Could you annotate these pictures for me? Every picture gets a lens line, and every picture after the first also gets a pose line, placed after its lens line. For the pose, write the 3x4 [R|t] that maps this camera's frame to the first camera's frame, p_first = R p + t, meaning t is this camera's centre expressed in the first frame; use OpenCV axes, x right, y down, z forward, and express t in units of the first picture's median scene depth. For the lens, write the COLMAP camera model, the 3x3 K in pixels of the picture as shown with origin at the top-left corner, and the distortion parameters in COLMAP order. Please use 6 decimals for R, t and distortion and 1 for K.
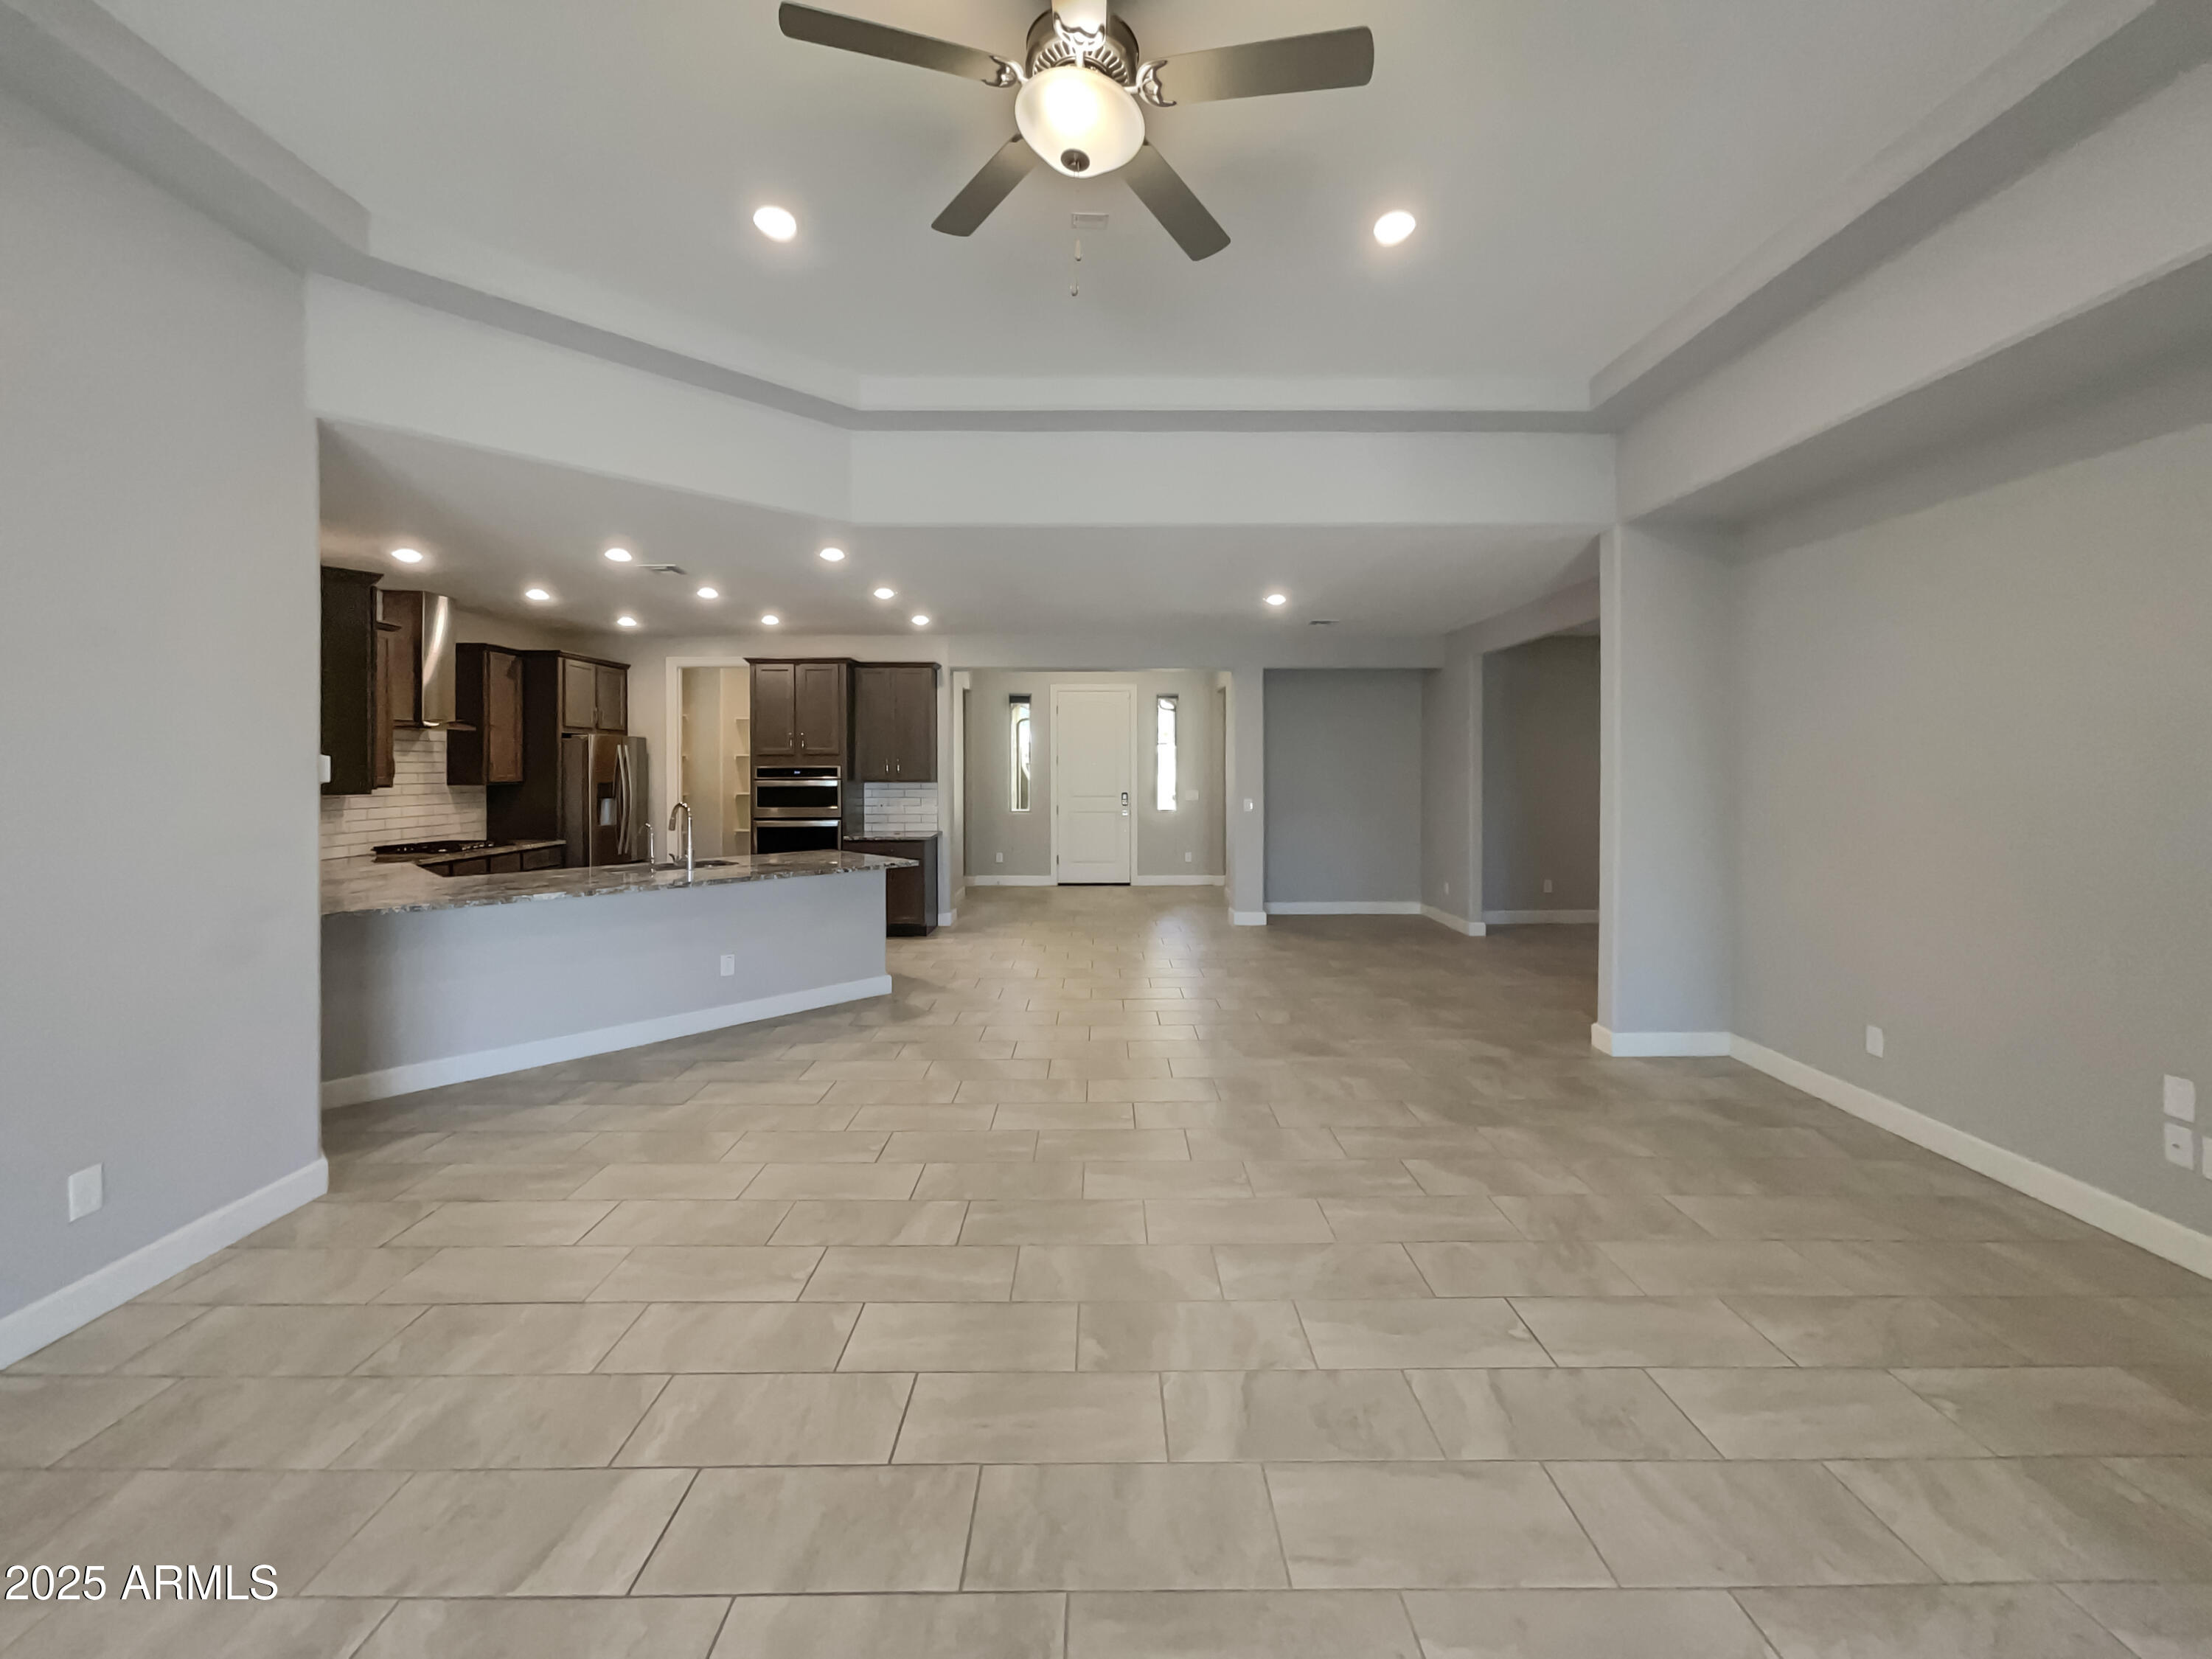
lens RADIAL K [[927.5, 0, 1109.0], [0, 927.5, 821.9], [0, 0, 1]] dist [0.004606, 0.000457]
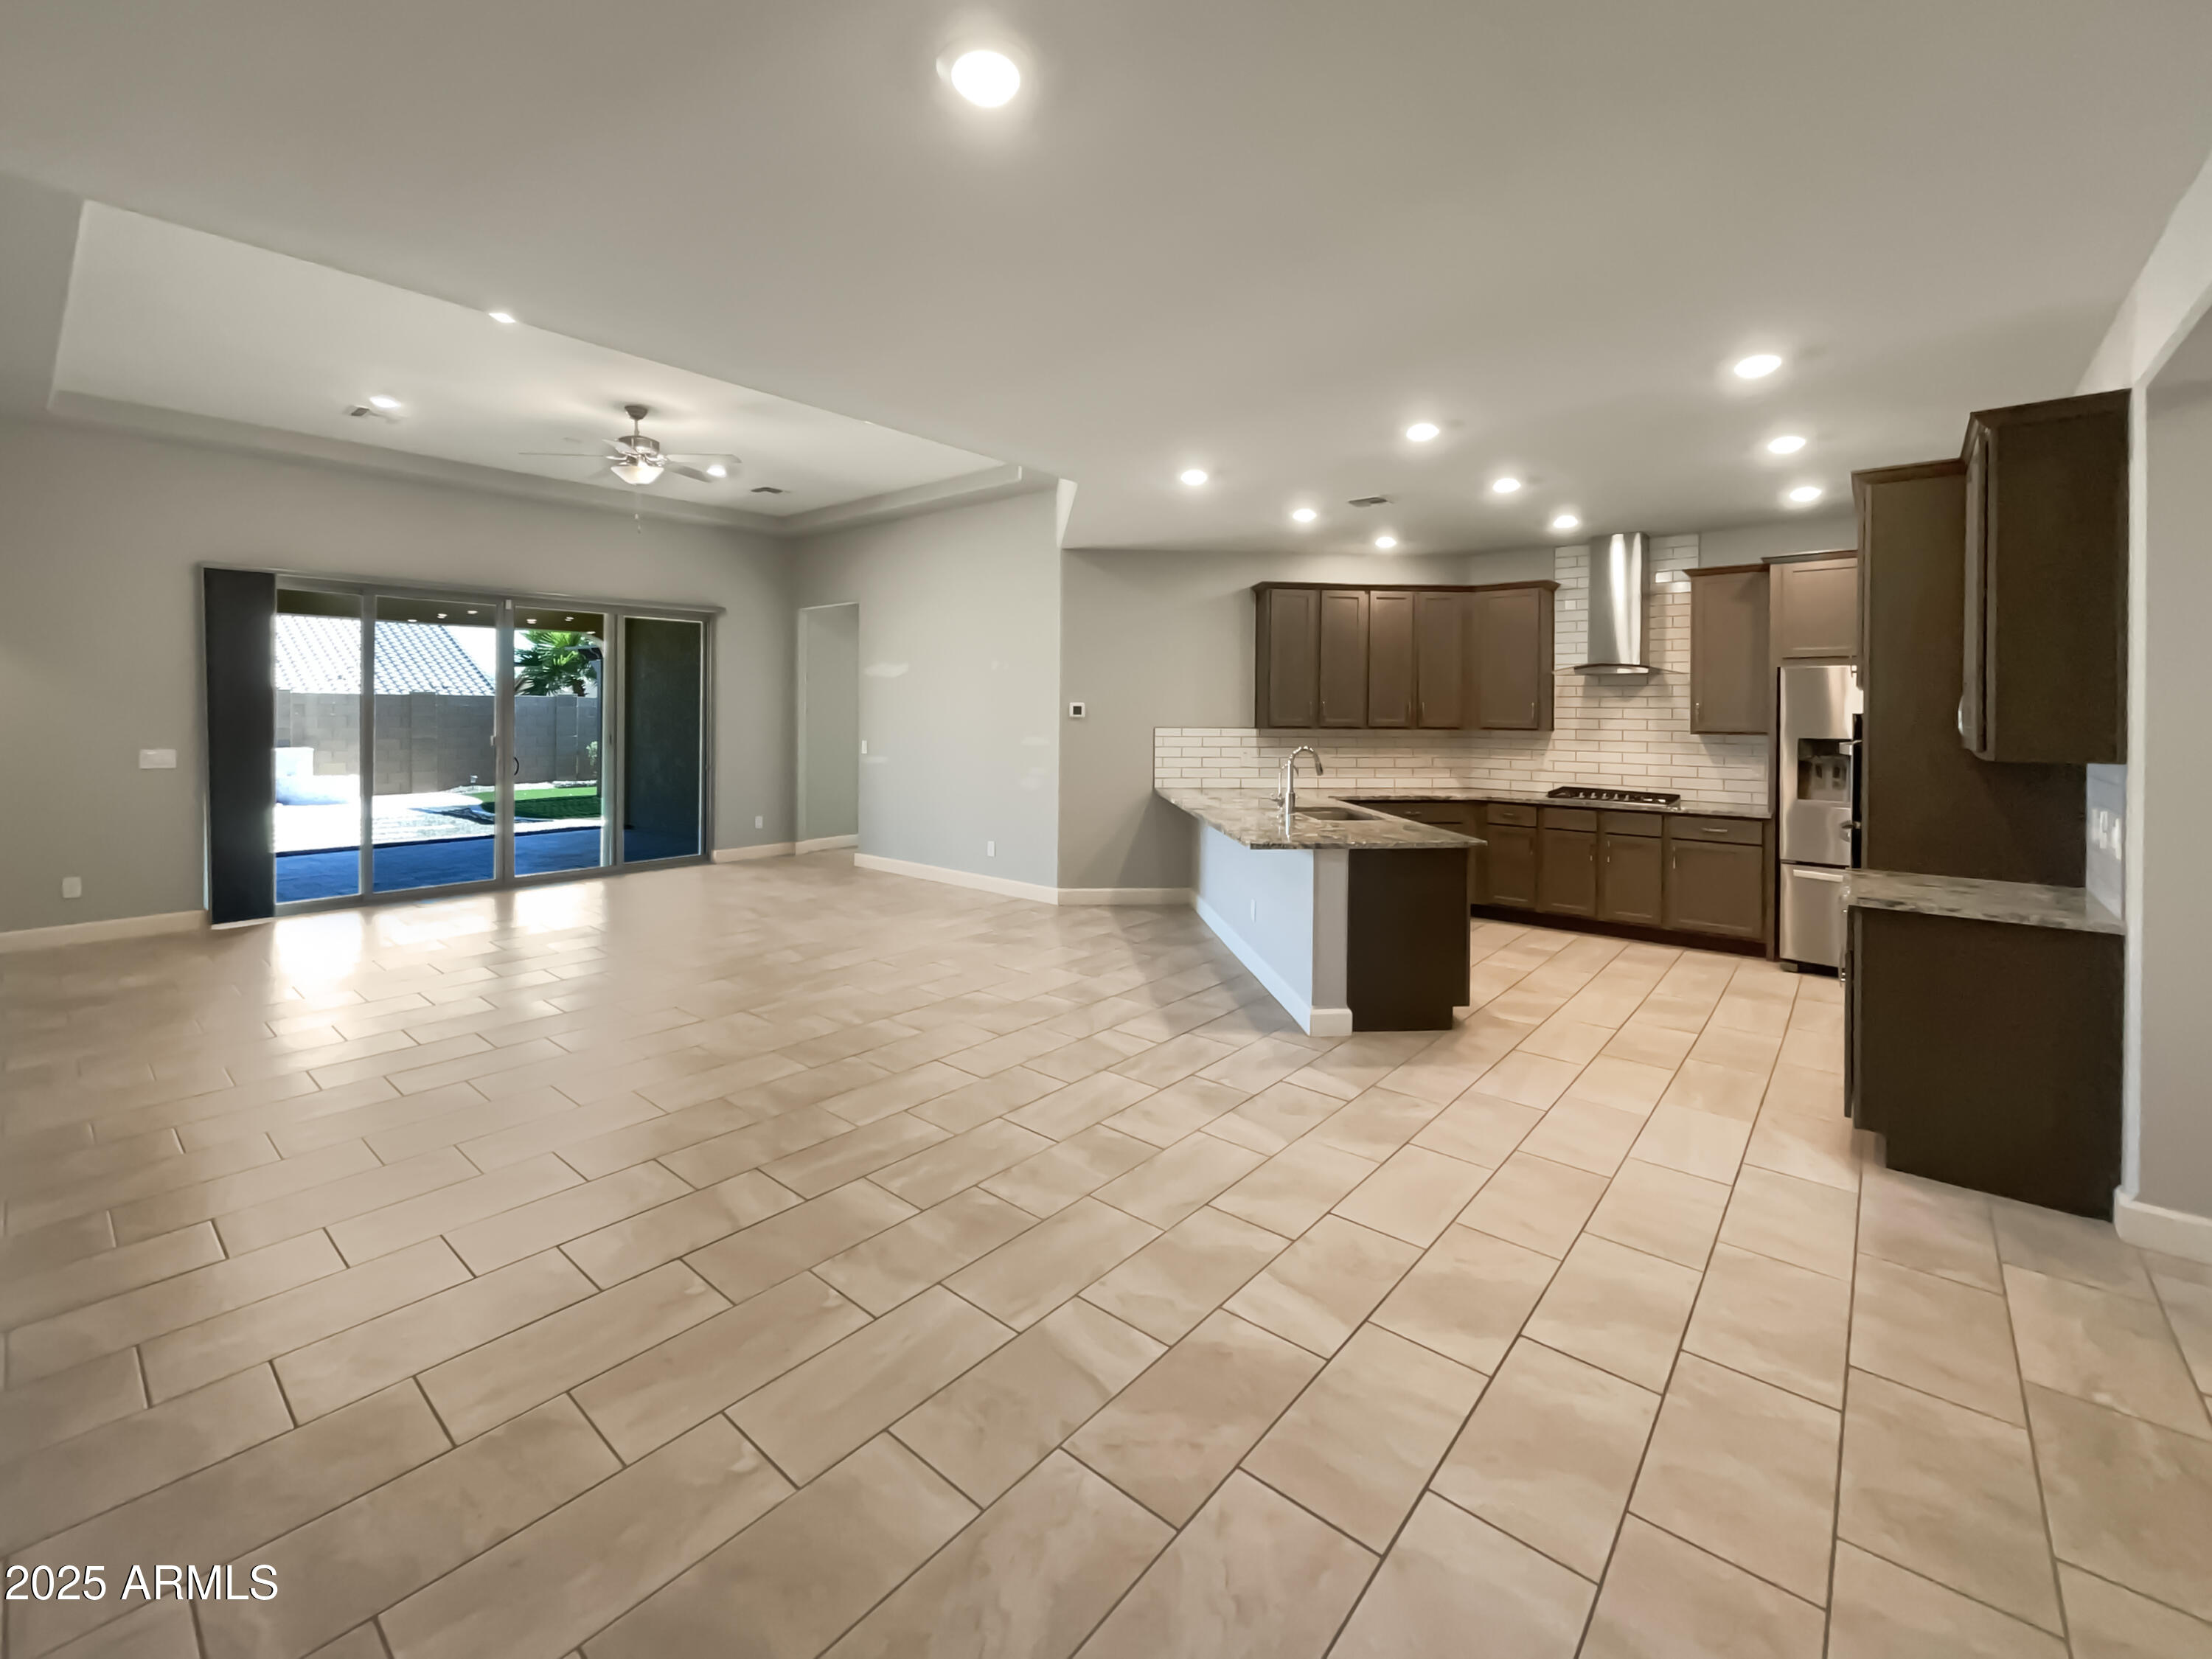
lens RADIAL K [[927.5, 0, 1107.2], [0, 927.5, 820.8], [0, 0, 1]] dist [0.004606, 0.000457]
pose [[-0.644369, 0.091075, -0.759272, 0.301645], [-0.051022, 0.985550, 0.161518, -0.064356], [0.763011, 0.142816, -0.630411, 1.013957]]
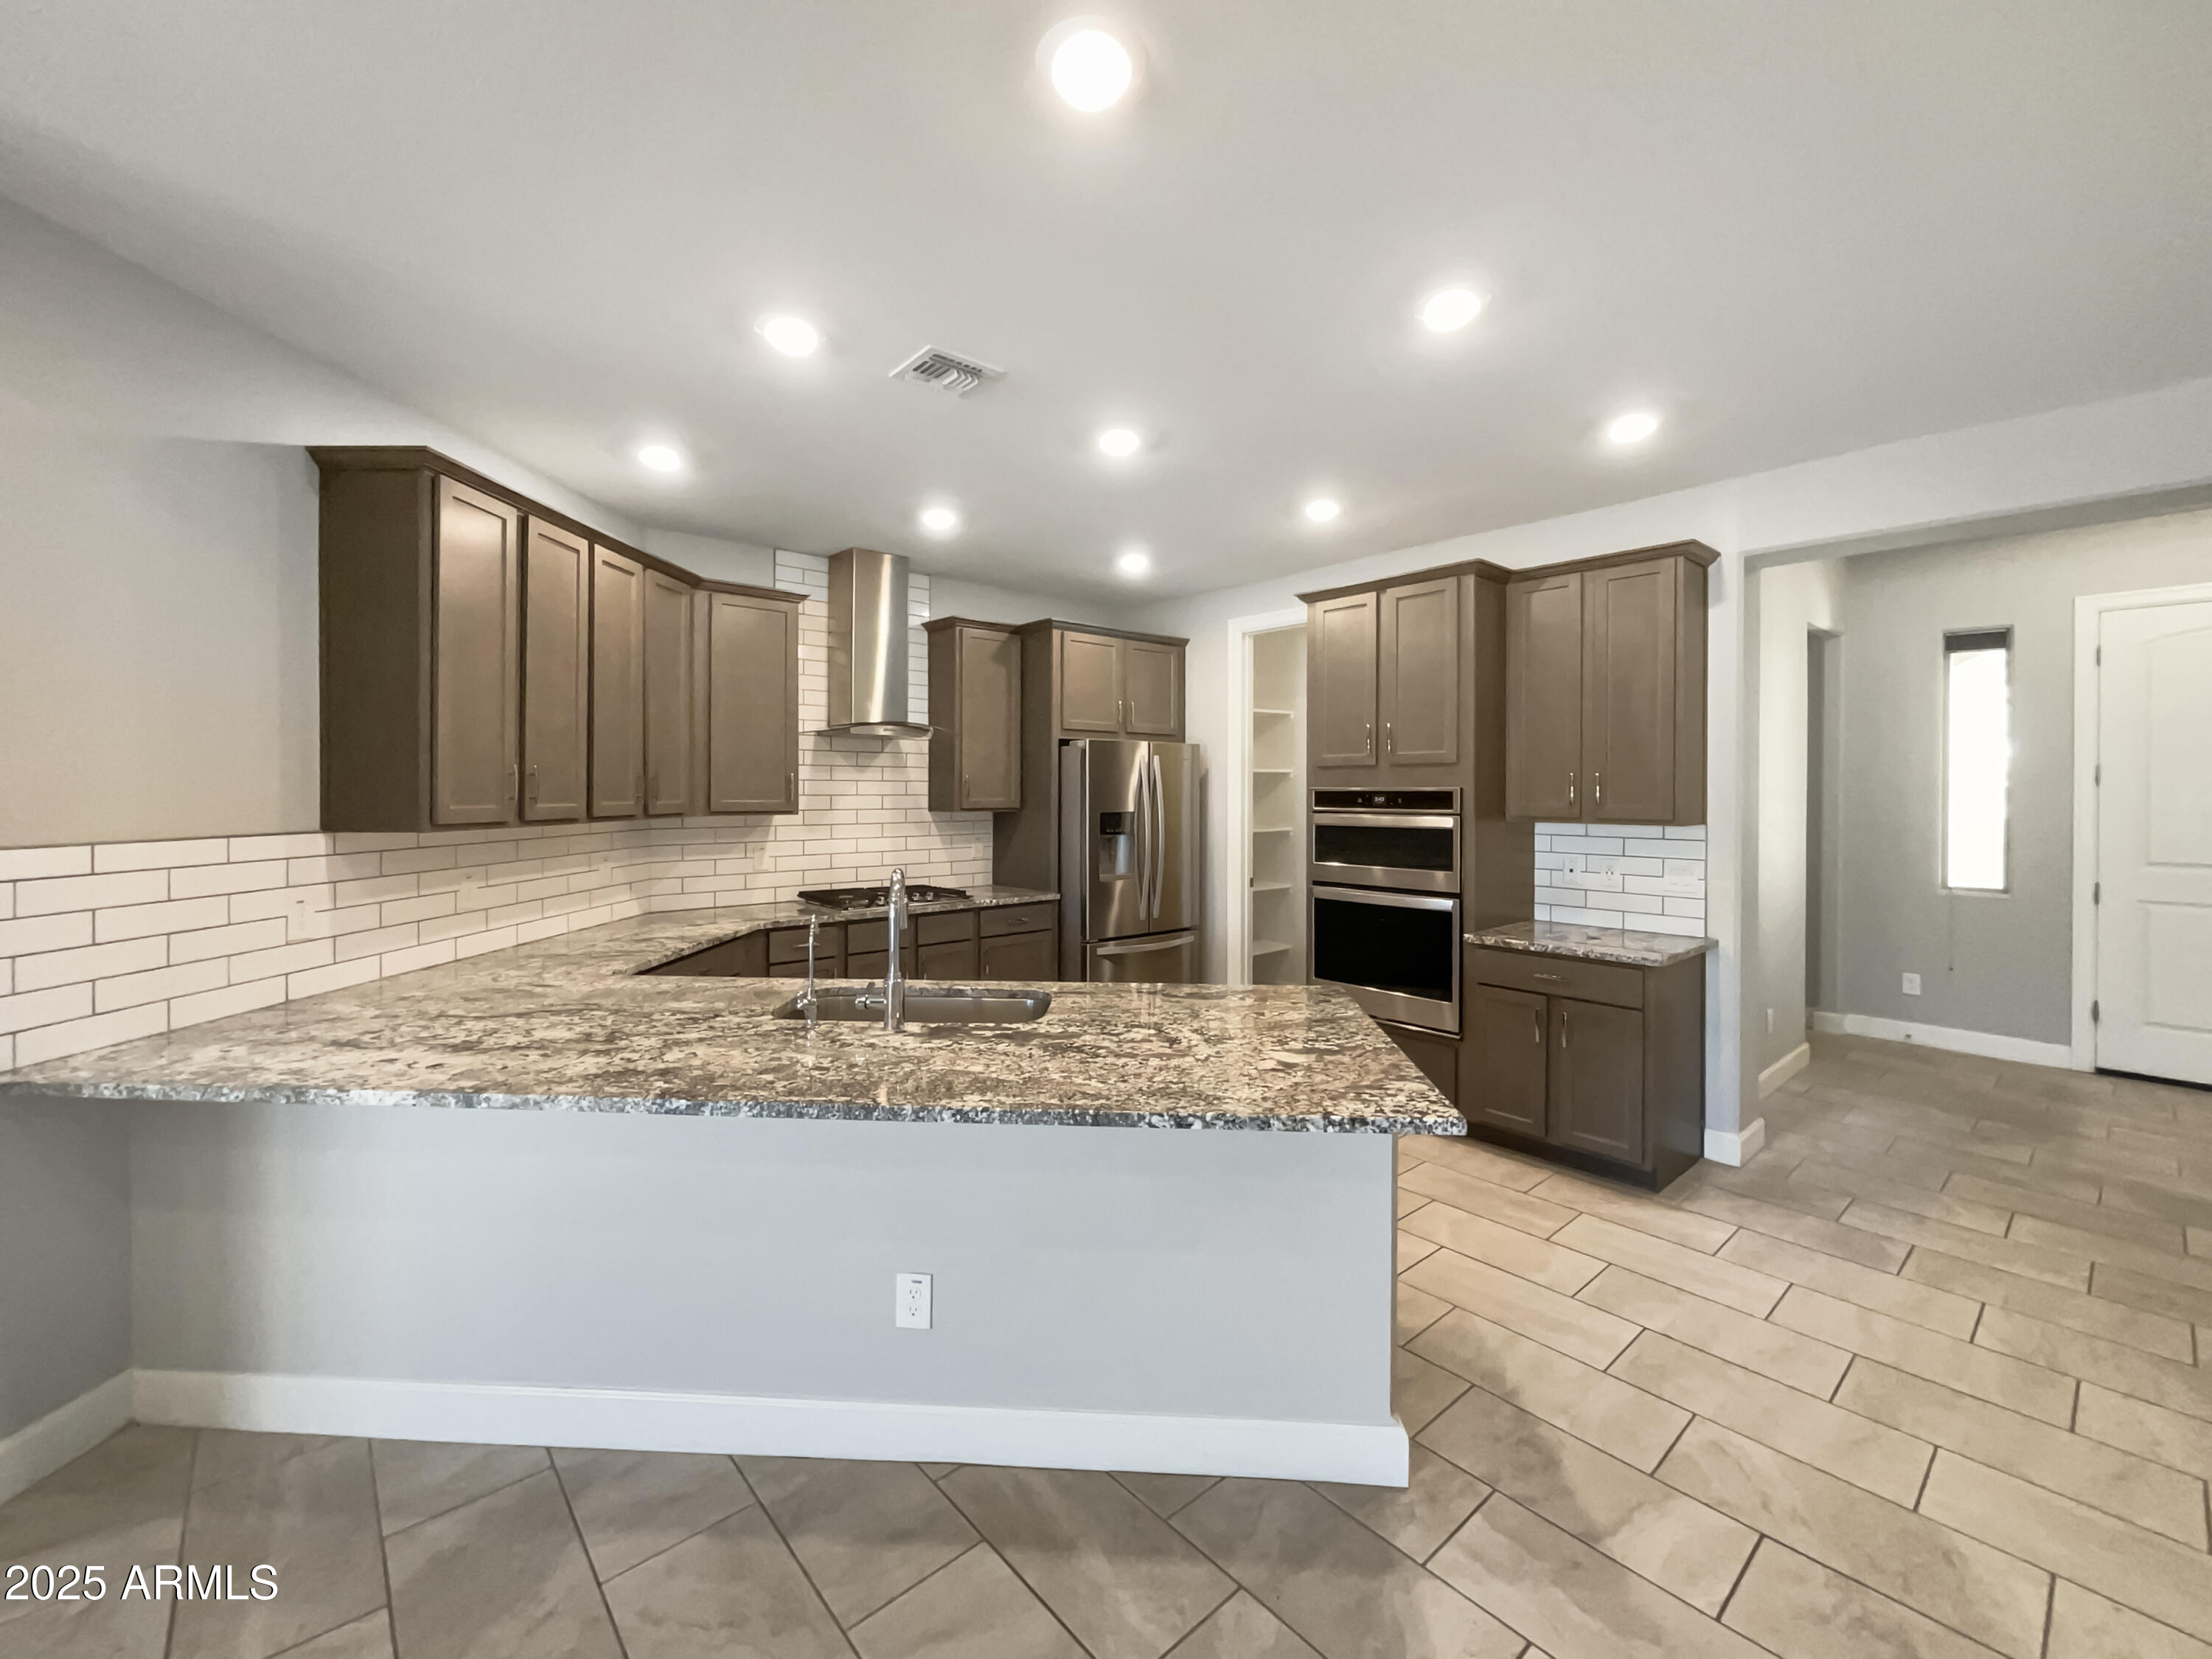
lens RADIAL K [[927.5, 0, 1092.4], [0, 927.5, 792.0], [0, 0, 1]] dist [0.004606, 0.000457]
pose [[0.653025, 0.005925, -0.757313, -0.047067], [-0.049075, 0.998199, -0.034507, -0.031603], [0.755744, 0.059699, 0.652140, 0.538612]]
